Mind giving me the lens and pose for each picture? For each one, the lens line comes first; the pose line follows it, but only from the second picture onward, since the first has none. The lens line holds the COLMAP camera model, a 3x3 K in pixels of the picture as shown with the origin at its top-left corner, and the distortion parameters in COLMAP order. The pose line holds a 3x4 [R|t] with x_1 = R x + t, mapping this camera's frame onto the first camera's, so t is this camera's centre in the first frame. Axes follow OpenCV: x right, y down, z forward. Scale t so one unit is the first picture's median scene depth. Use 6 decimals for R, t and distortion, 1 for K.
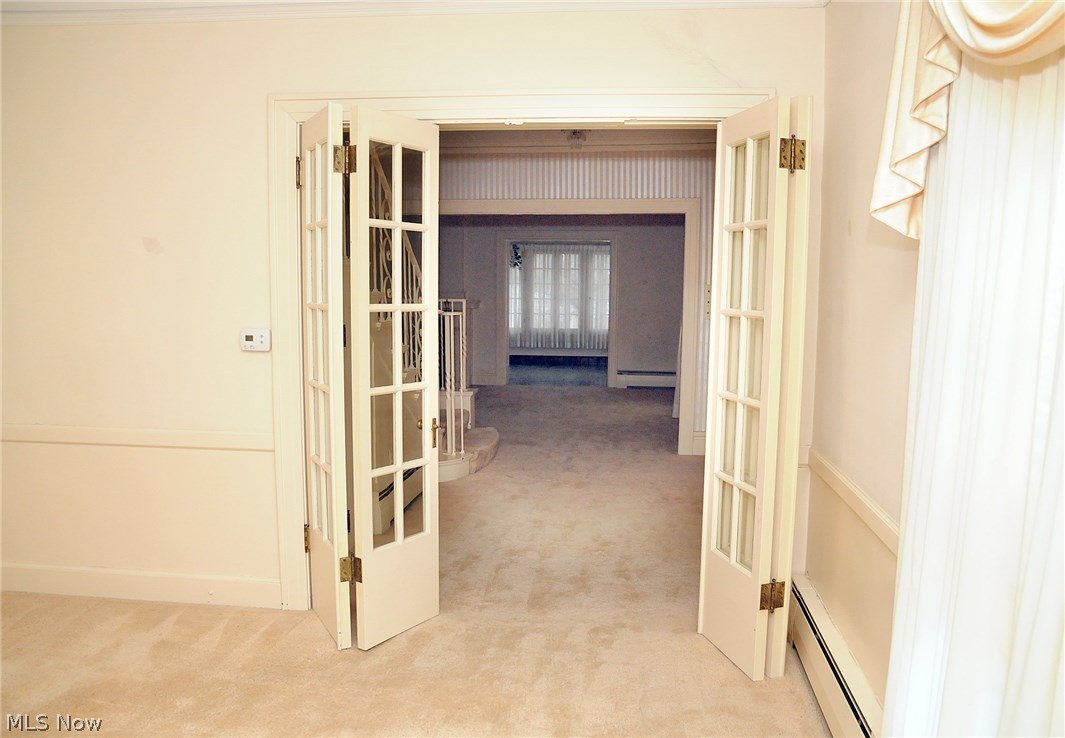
lens RADIAL K [[829.2, 0, 532.5], [0, 829.2, 369.0], [0, 0, 1]] dist [-0.000050, 0.000041]
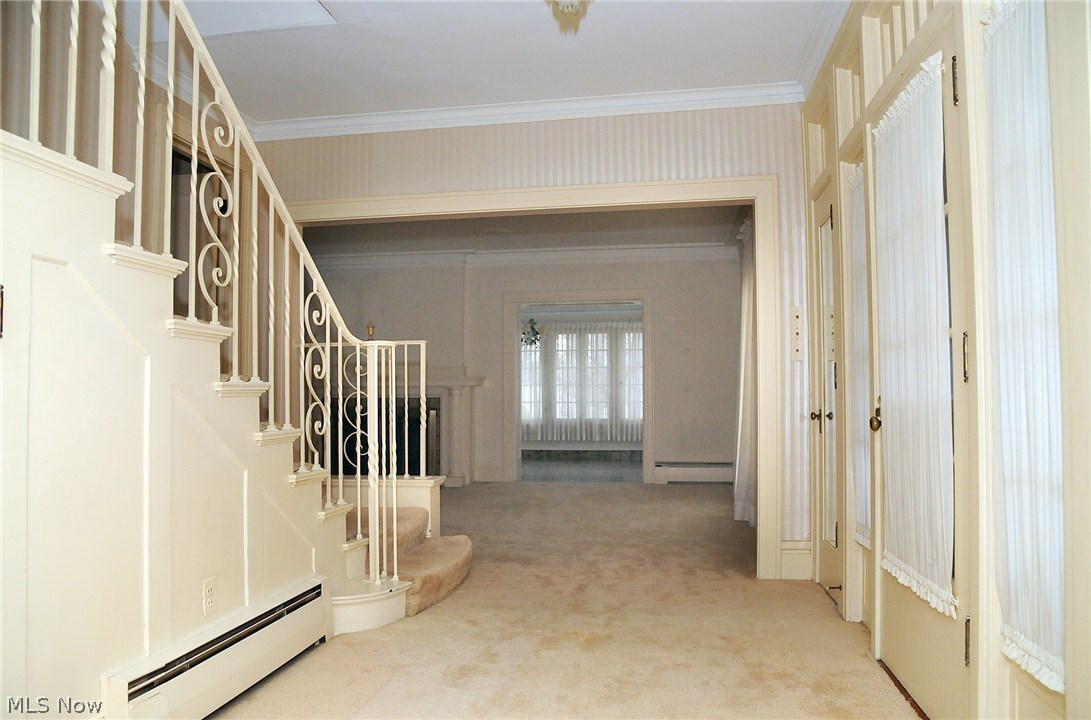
lens RADIAL K [[731.5, 0, 541.9], [0, 731.5, 386.4], [0, 0, 1]] dist [-0.074953, 0.000013]
pose [[0.998818, -0.011197, -0.047301, 0.024947], [0.005034, 0.991703, -0.128453, 0.017285], [0.048347, 0.128063, 0.990587, 0.261679]]
